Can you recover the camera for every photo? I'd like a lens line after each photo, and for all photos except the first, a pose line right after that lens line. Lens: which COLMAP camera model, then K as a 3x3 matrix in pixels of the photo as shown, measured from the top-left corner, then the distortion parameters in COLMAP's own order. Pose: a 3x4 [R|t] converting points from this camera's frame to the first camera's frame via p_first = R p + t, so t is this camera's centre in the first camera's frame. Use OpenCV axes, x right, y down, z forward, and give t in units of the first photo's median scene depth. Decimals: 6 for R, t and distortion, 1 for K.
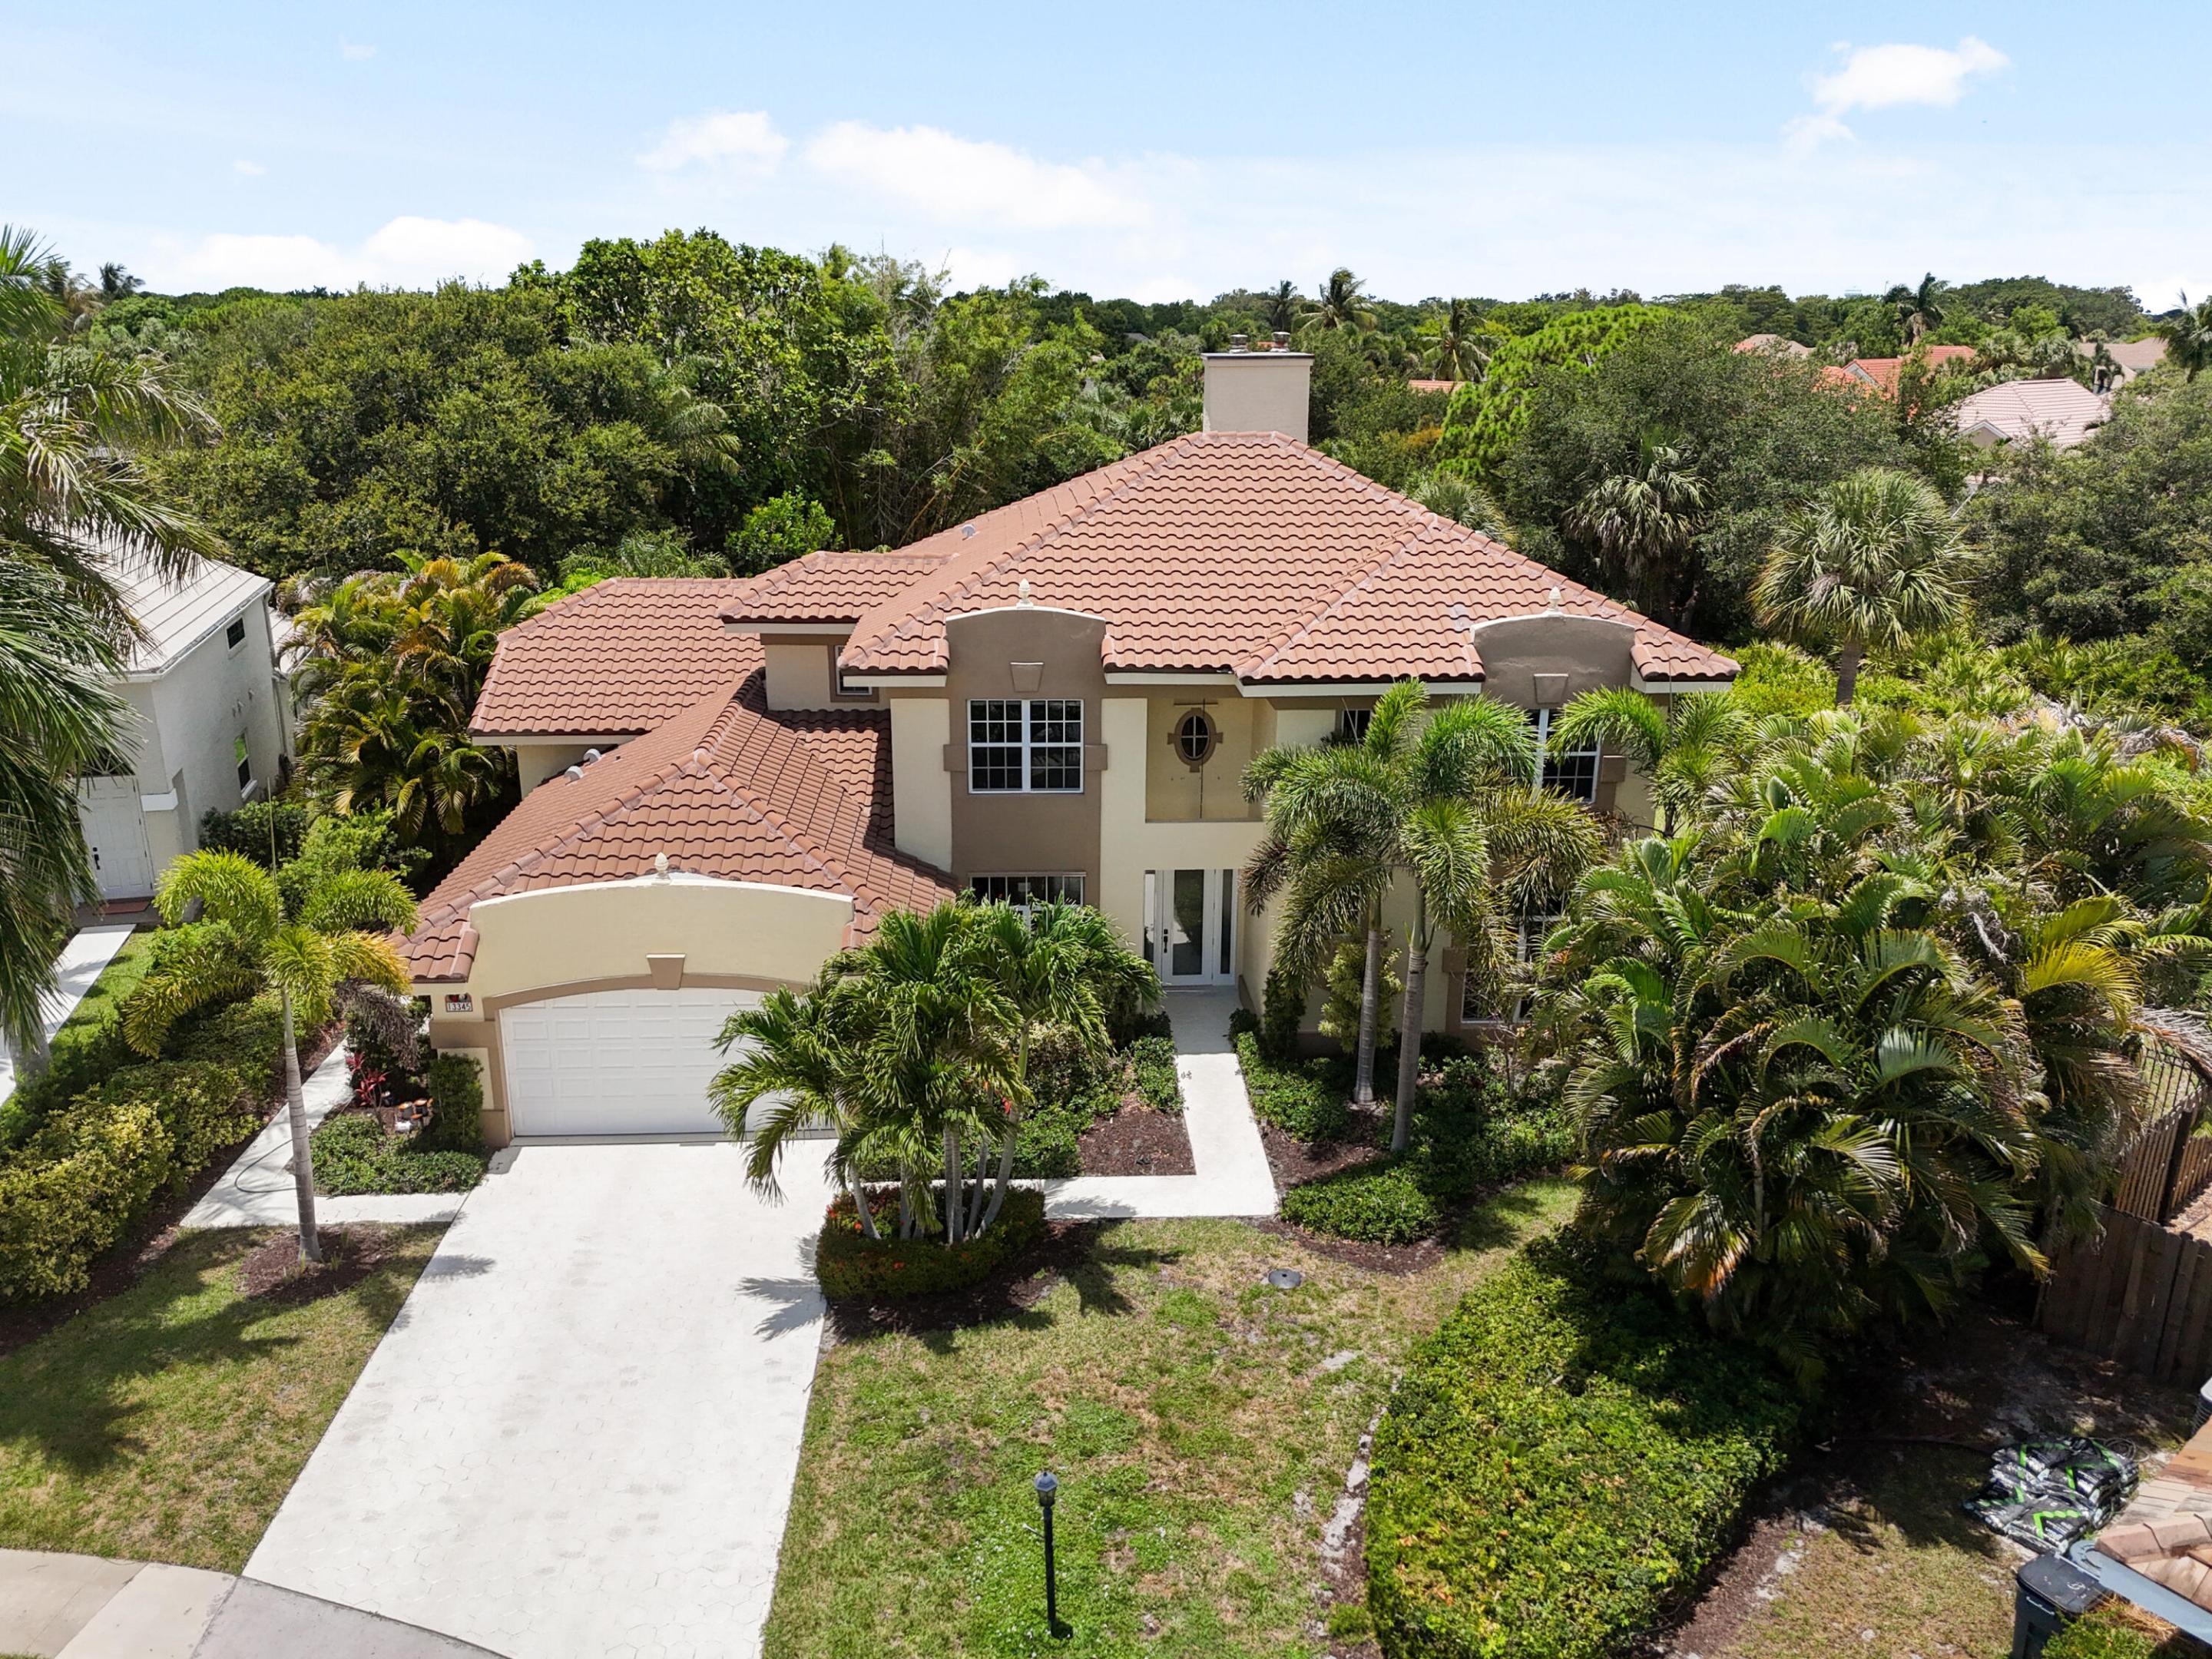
lens RADIAL K [[1629.8, 0, 1107.4], [0, 1629.8, 829.6], [0, 0, 1]] dist [0.066684, -0.062639]
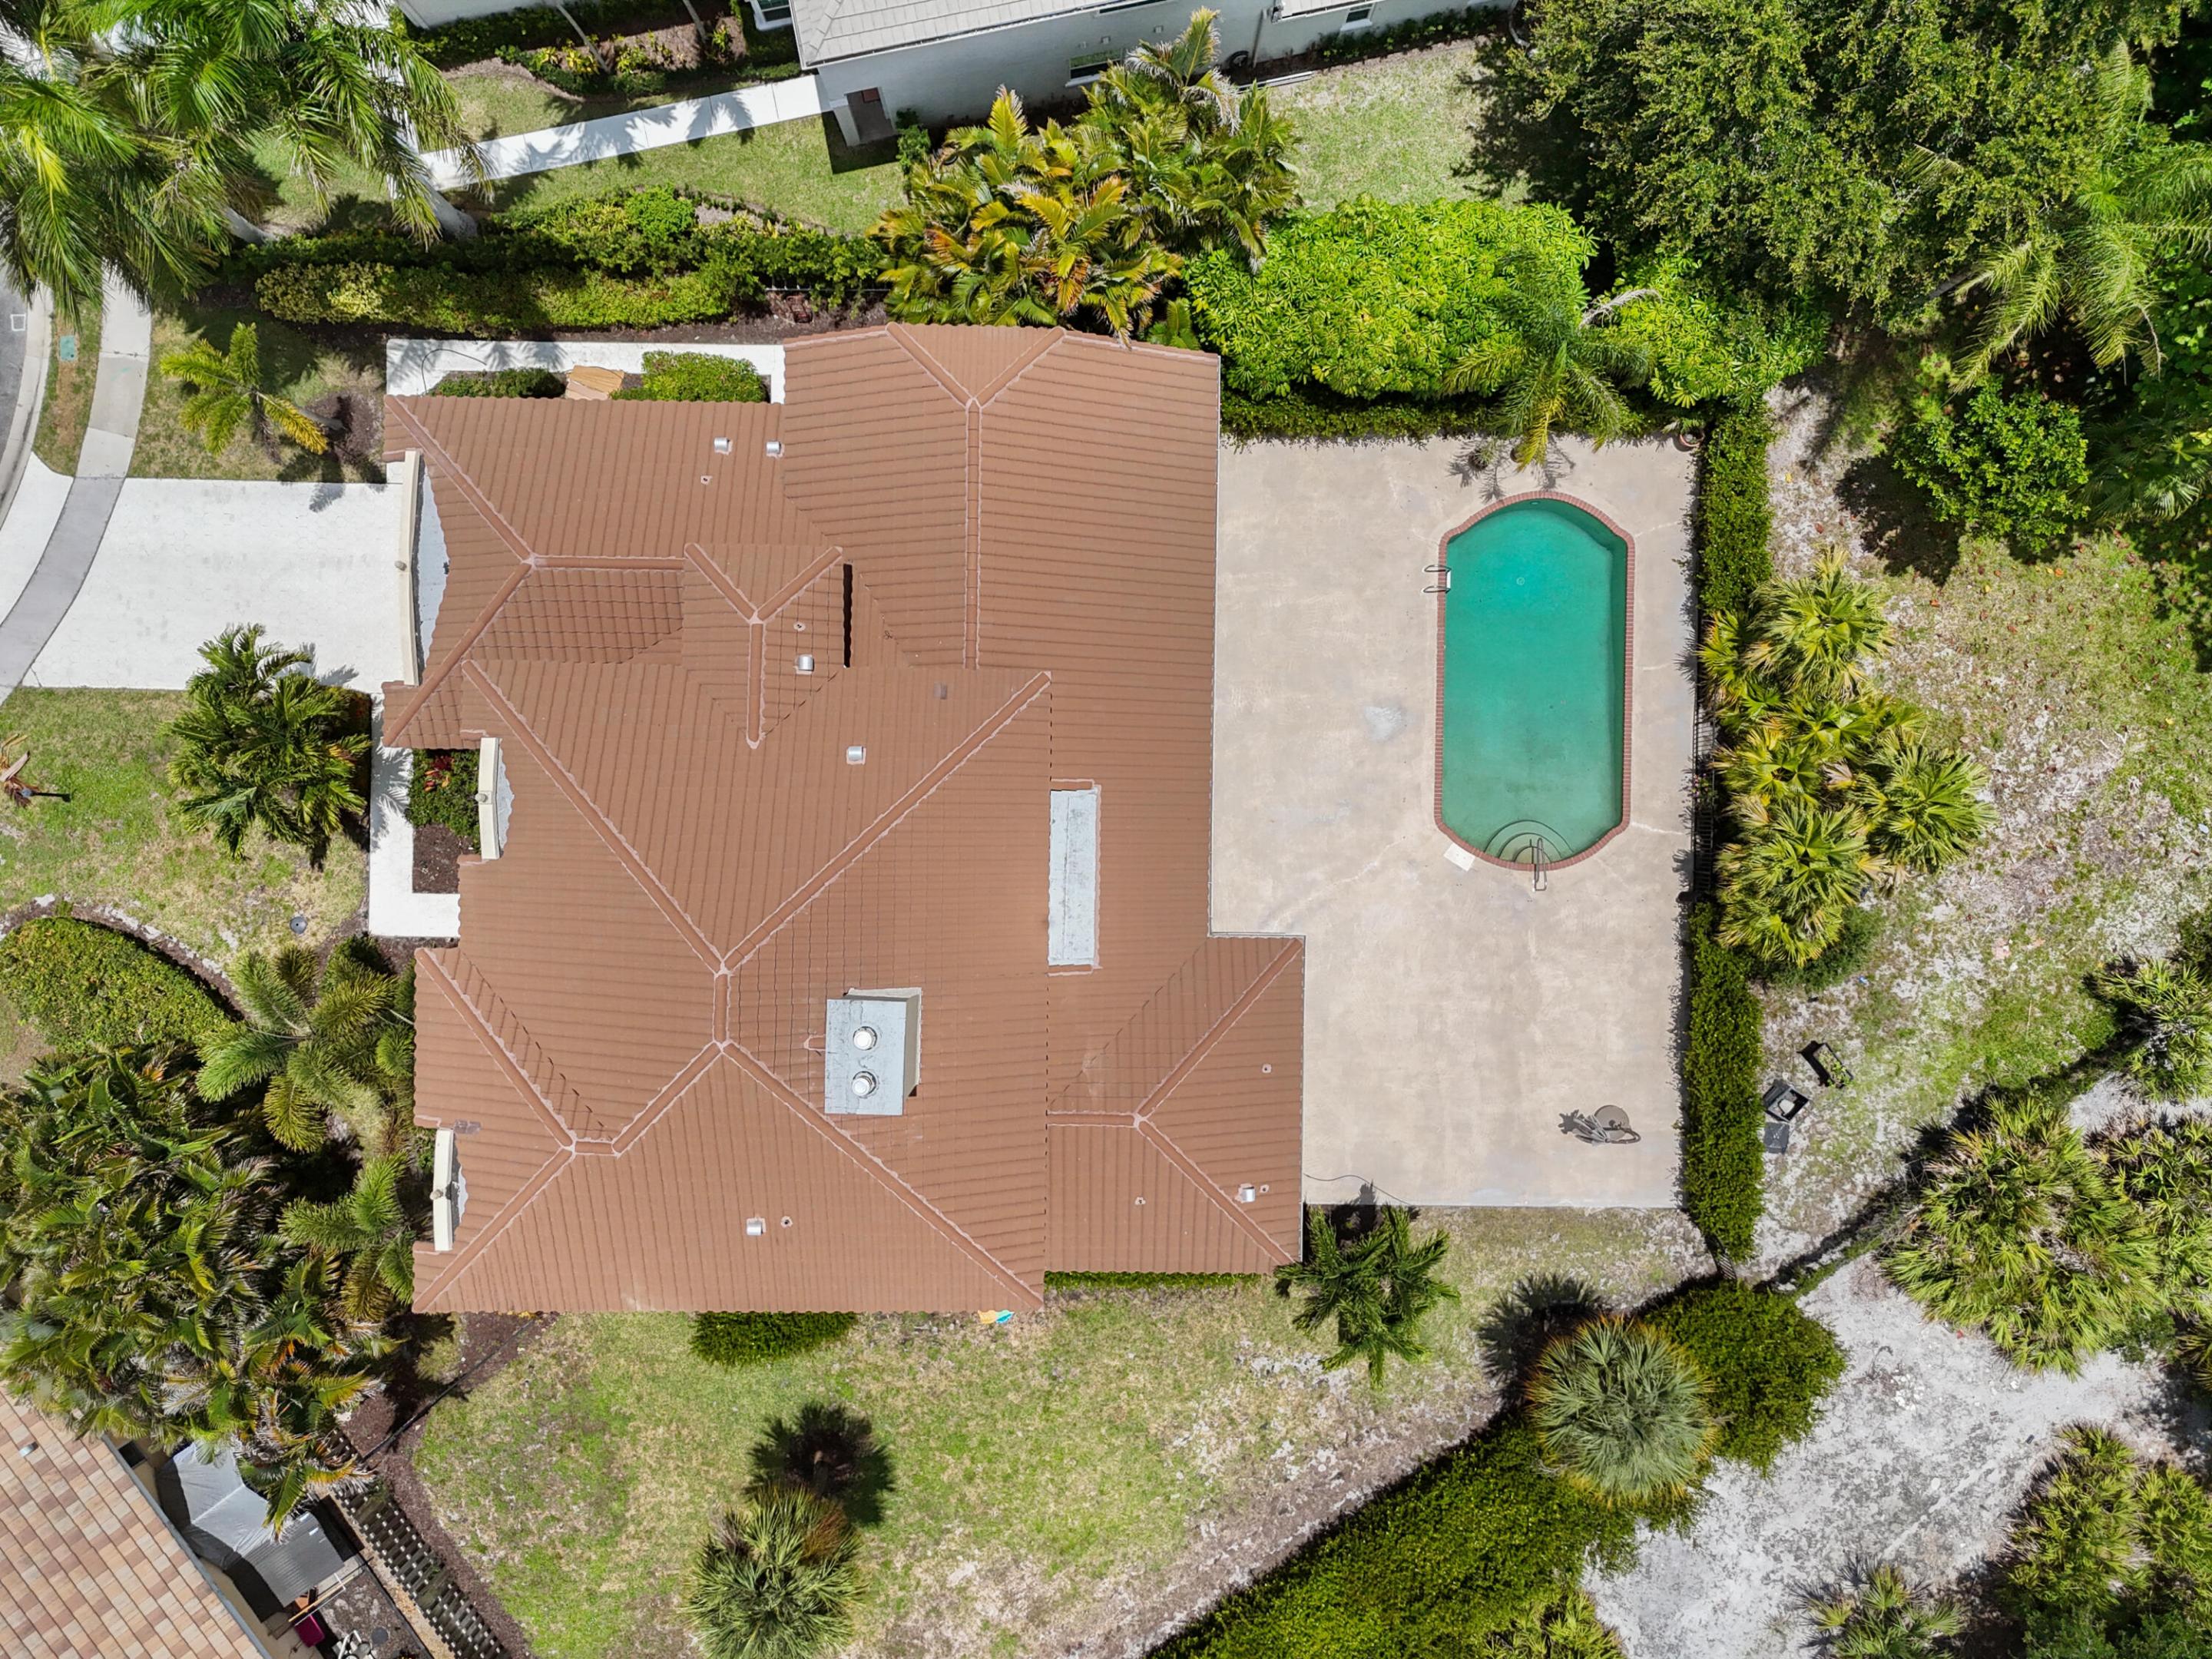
lens RADIAL K [[1629.8, 0, 1098.5], [0, 1629.8, 834.4], [0, 0, 1]] dist [0.066684, -0.062639]
pose [[-0.073948, 0.997260, 0.001842, -0.062793], [-0.310557, -0.024783, 0.950232, -1.613213], [0.947674, 0.069696, 0.311539, 1.101413]]
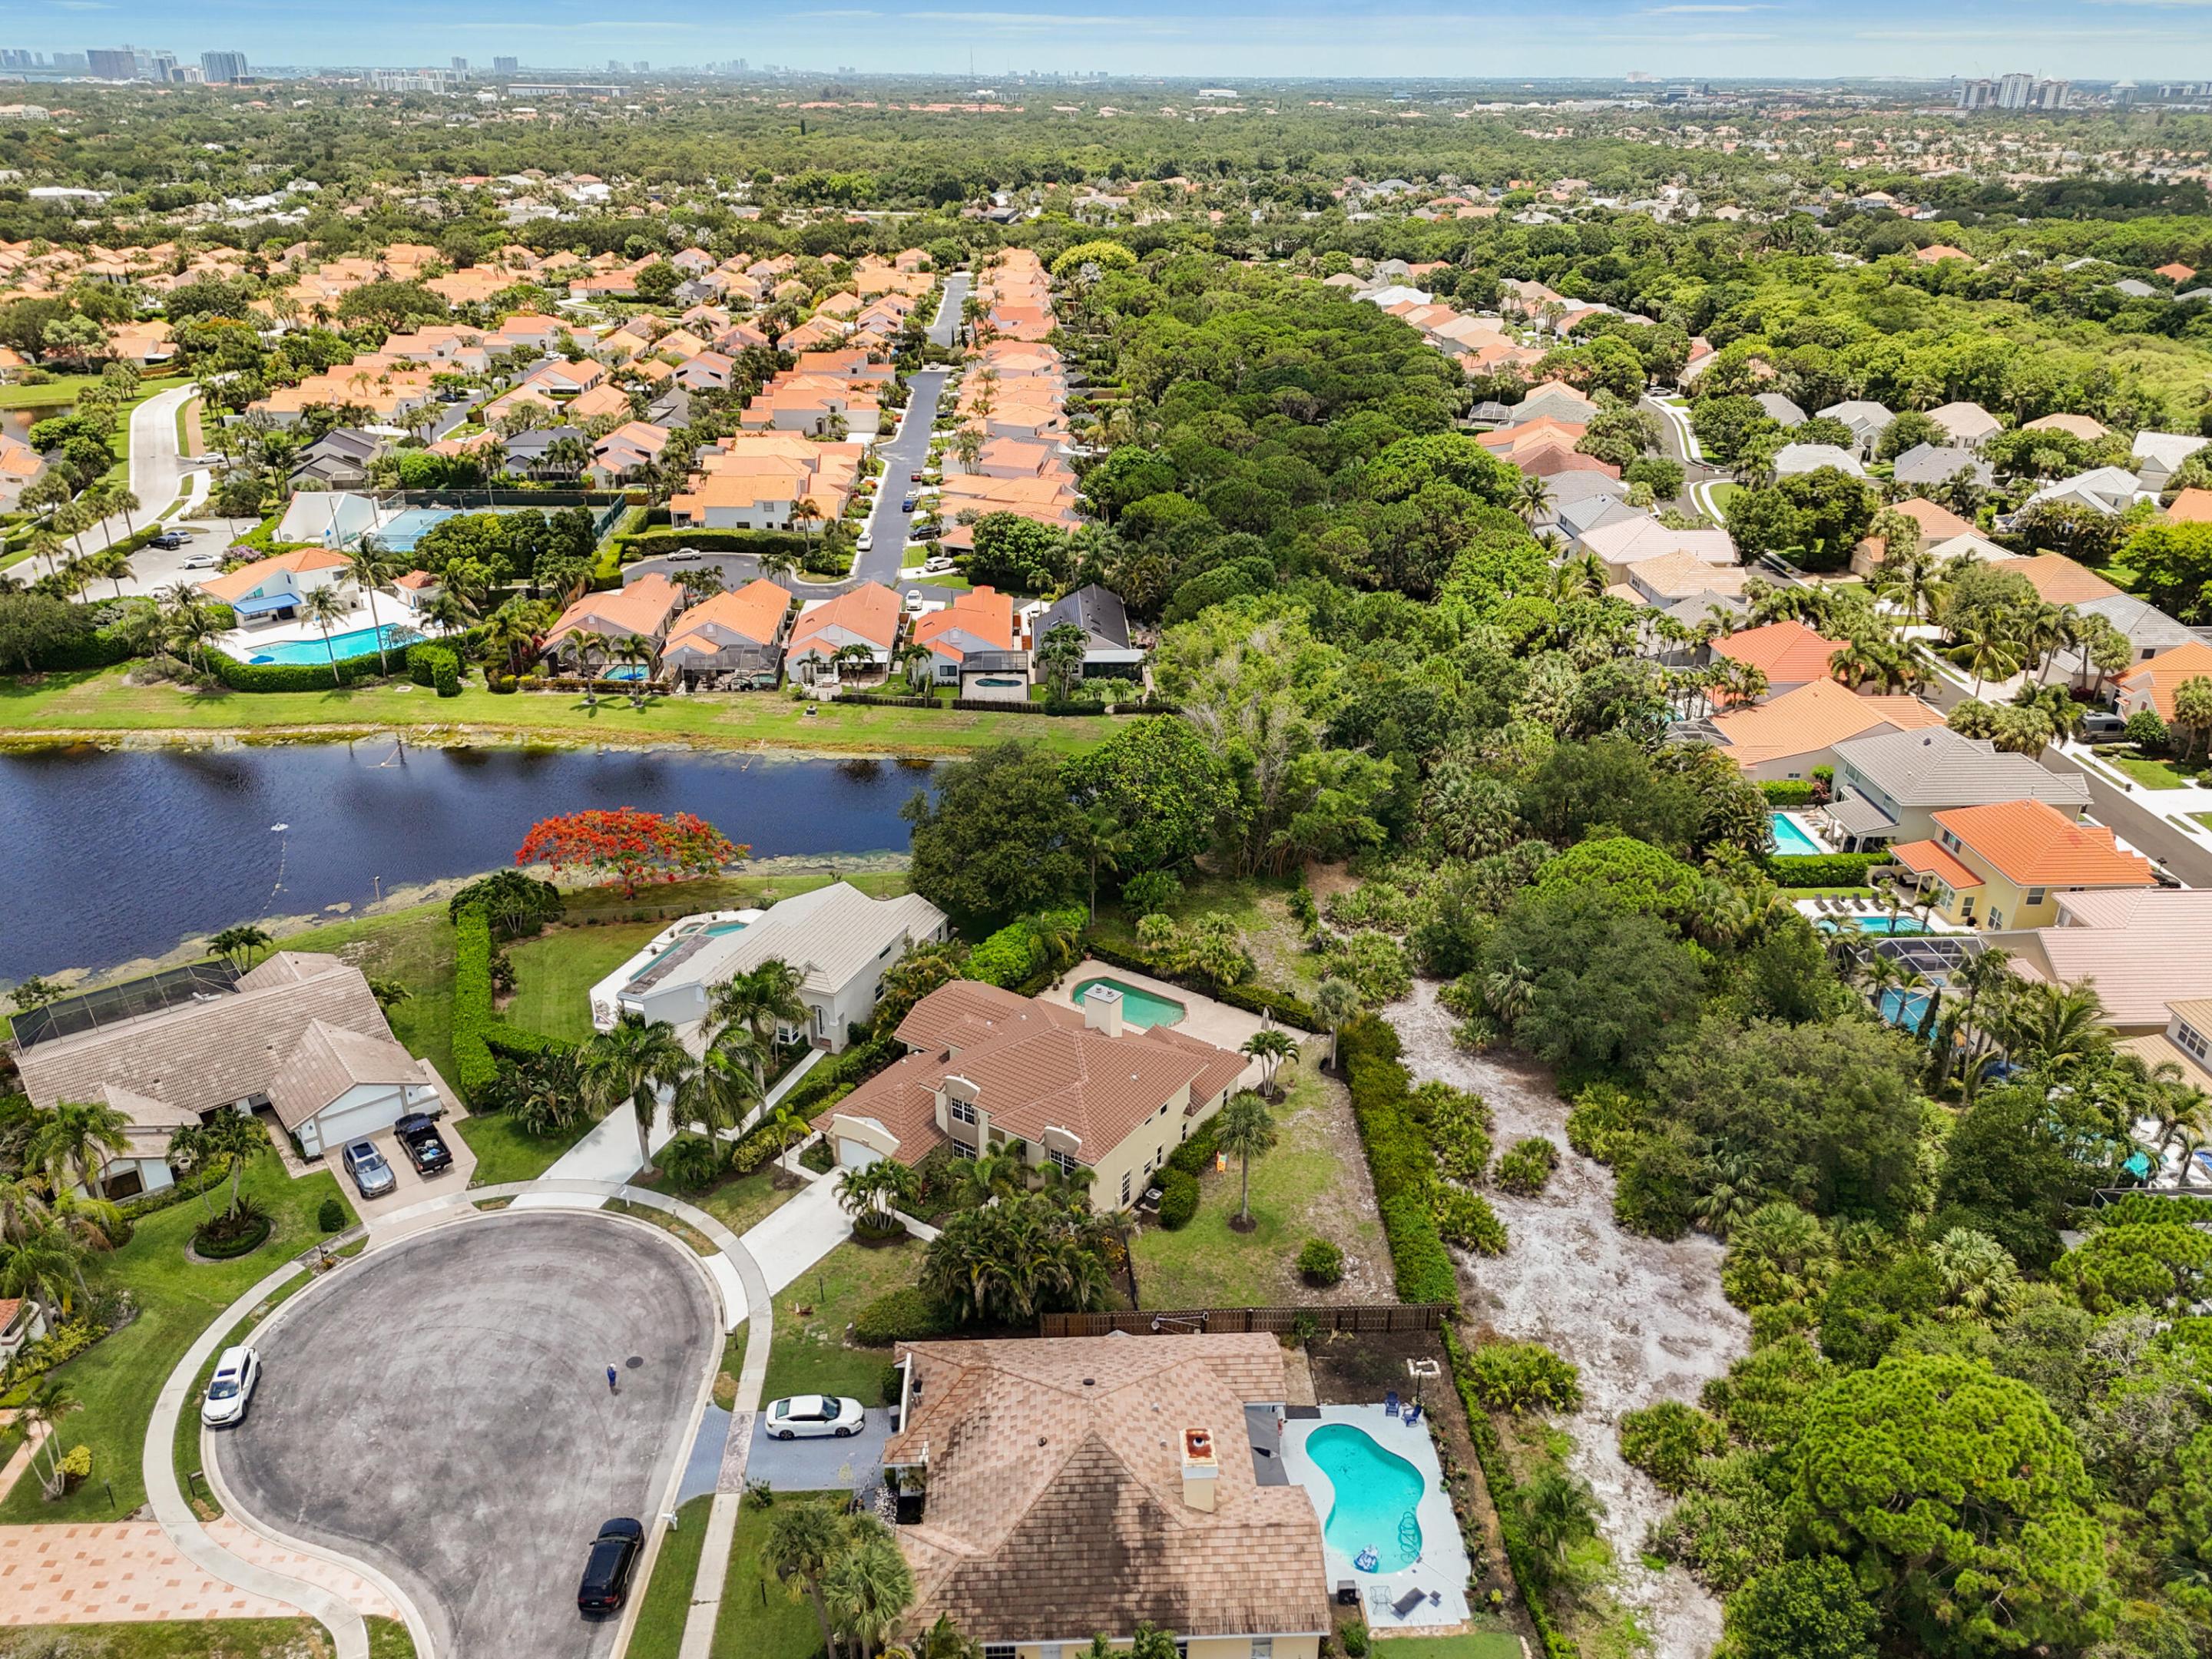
lens RADIAL K [[1629.8, 0, 1110.8], [0, 1629.8, 830.7], [0, 0, 1]] dist [0.066684, -0.062639]
pose [[0.794877, 0.251917, -0.552004, 2.318940], [-0.180982, 0.966764, 0.180589, -1.539845], [0.579151, -0.043643, 0.814051, -2.010885]]
